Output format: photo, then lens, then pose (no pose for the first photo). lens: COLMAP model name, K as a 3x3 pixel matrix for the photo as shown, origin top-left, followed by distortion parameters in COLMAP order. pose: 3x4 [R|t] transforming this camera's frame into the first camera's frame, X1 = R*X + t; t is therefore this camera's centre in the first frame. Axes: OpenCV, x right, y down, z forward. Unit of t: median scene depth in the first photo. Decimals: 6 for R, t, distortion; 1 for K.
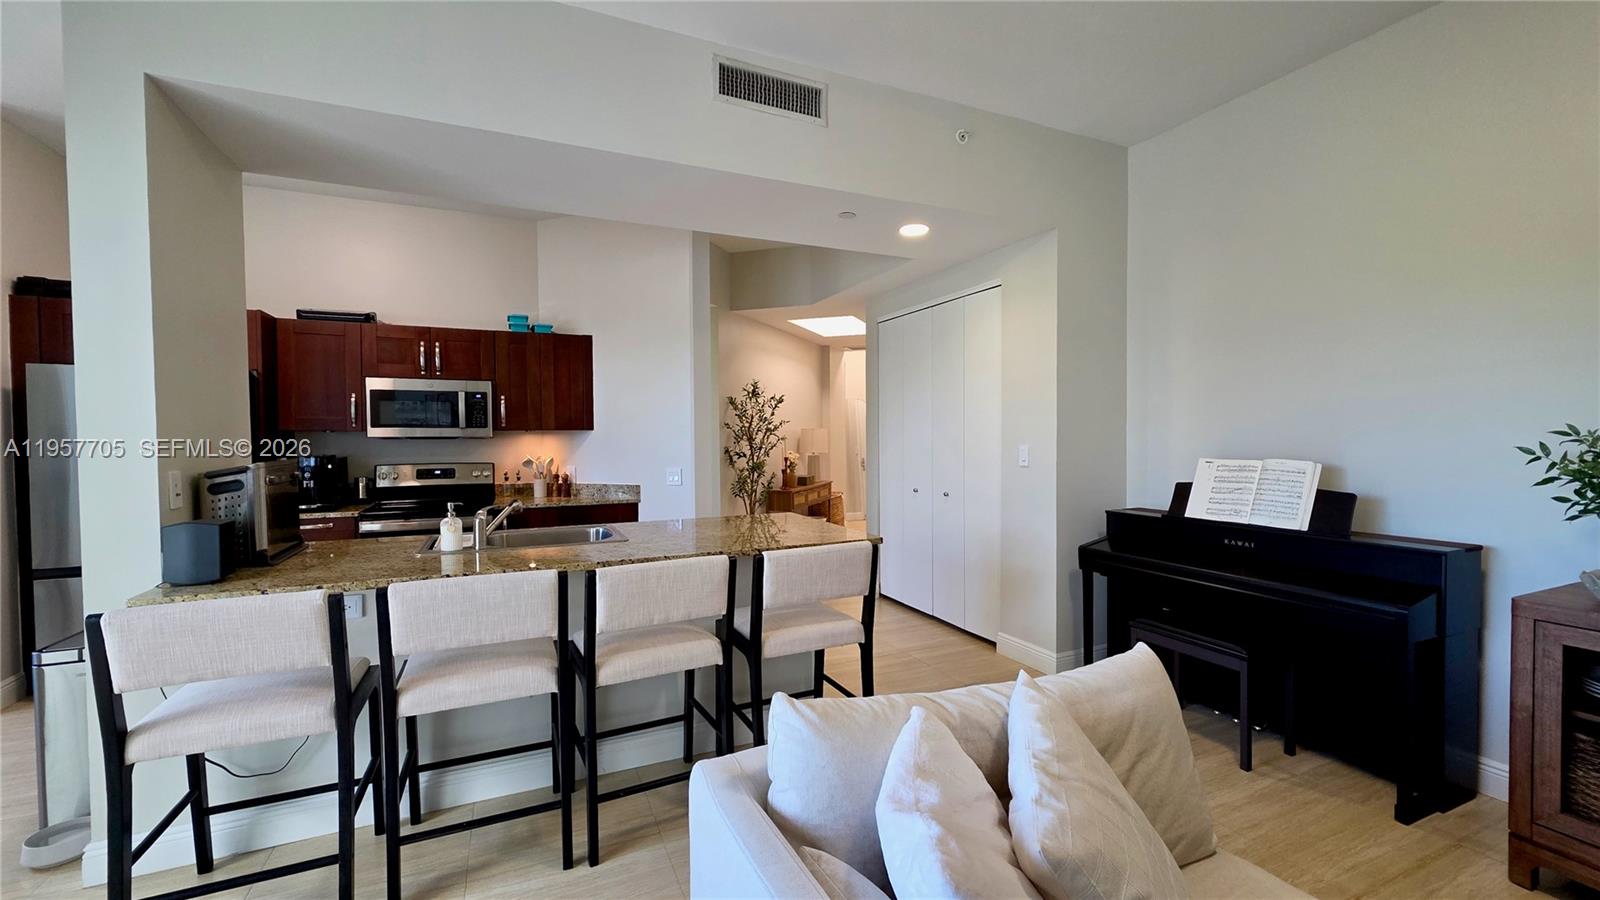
lens RADIAL K [[640.5, 0, 812.0], [0, 640.5, 454.3], [0, 0, 1]] dist [0.001691, -0.000221]
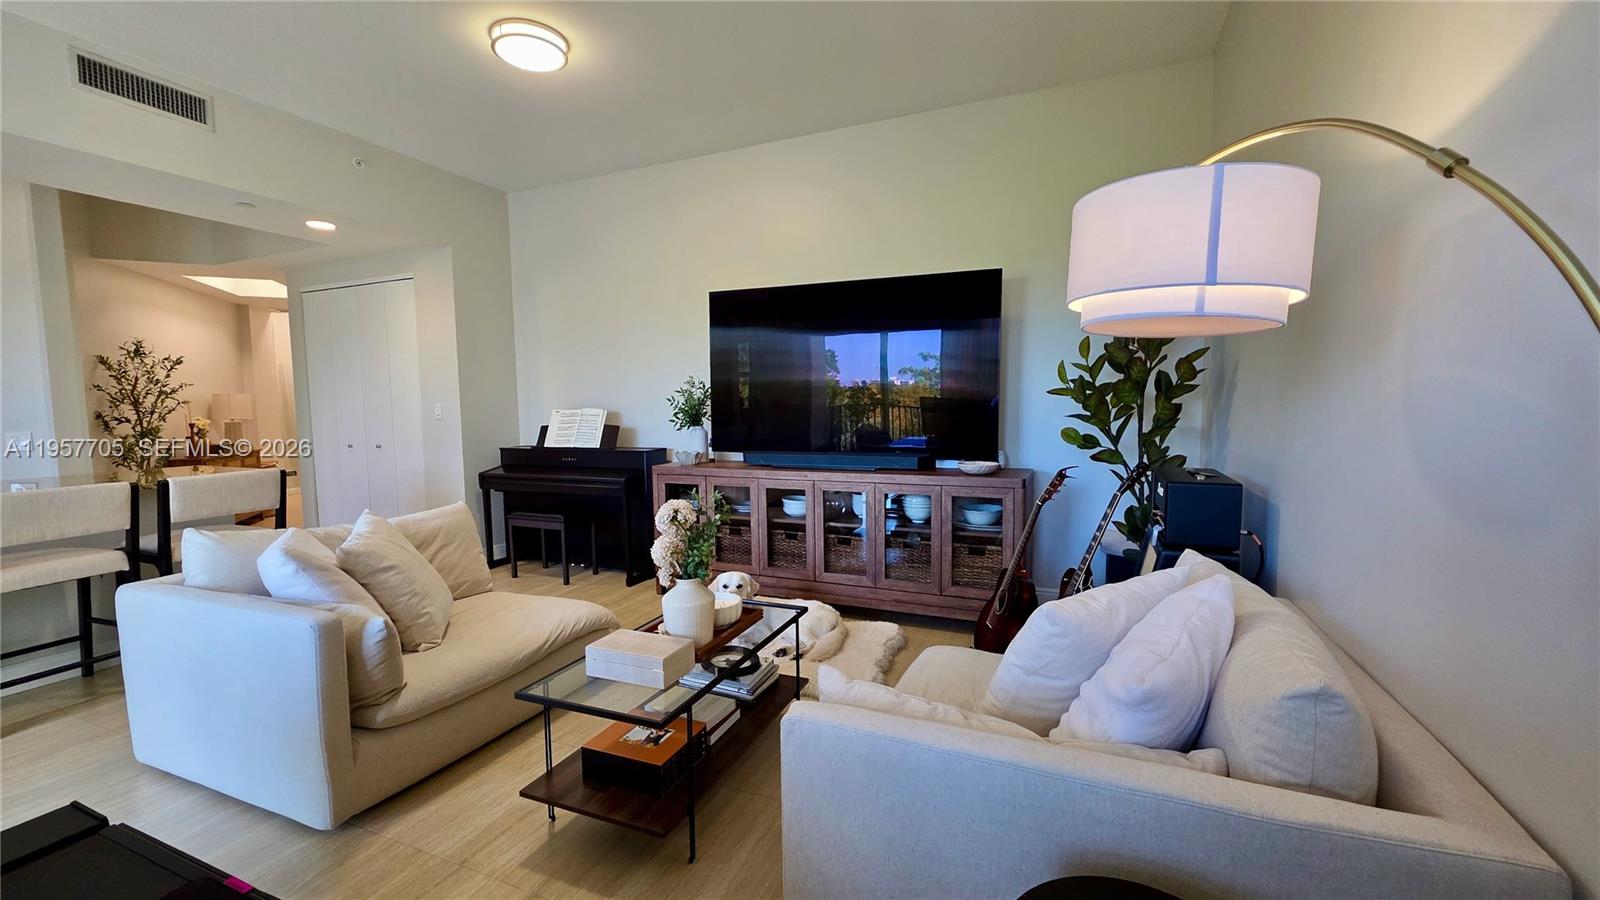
lens RADIAL K [[640.5, 0, 812.0], [0, 640.5, 454.3], [0, 0, 1]] dist [0.001691, -0.000221]
pose [[0.748655, -0.052860, 0.660849, 0.019010], [0.026252, 0.998398, 0.050120, 0.030795], [-0.662440, -0.020174, 0.748843, -0.350411]]
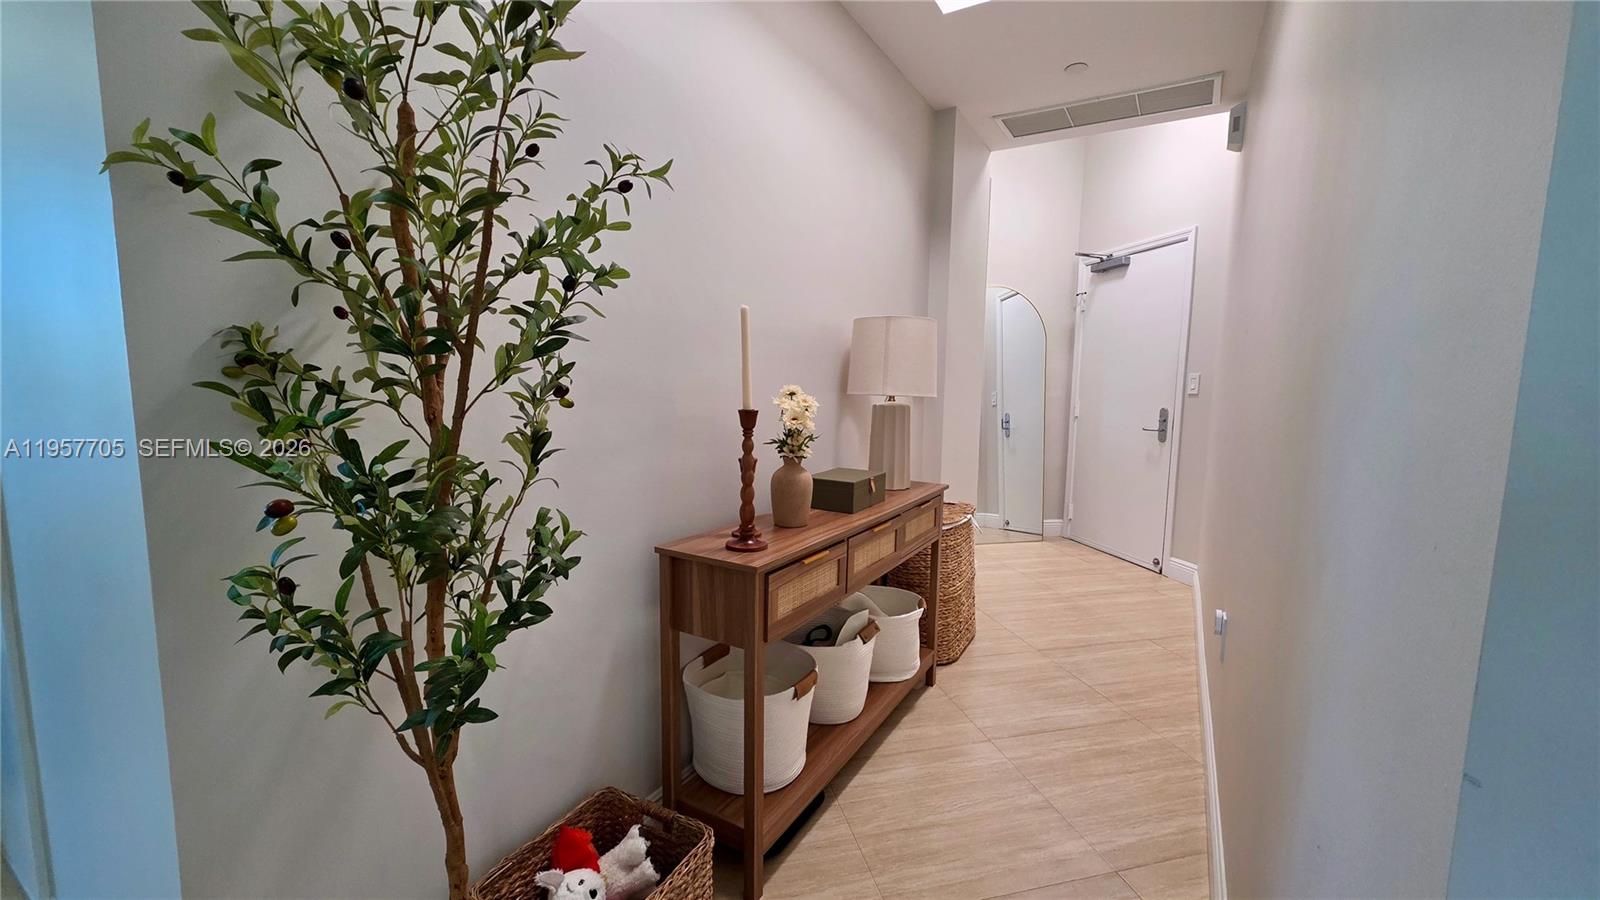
lens RADIAL K [[640.5, 0, 812.0], [0, 640.5, 454.3], [0, 0, 1]] dist [0.001691, -0.000221]
pose [[0.985393, 0.042502, -0.164908, 0.022124], [-0.029964, 0.996520, 0.077783, 0.003841], [0.167640, -0.071706, 0.983237, 0.863744]]
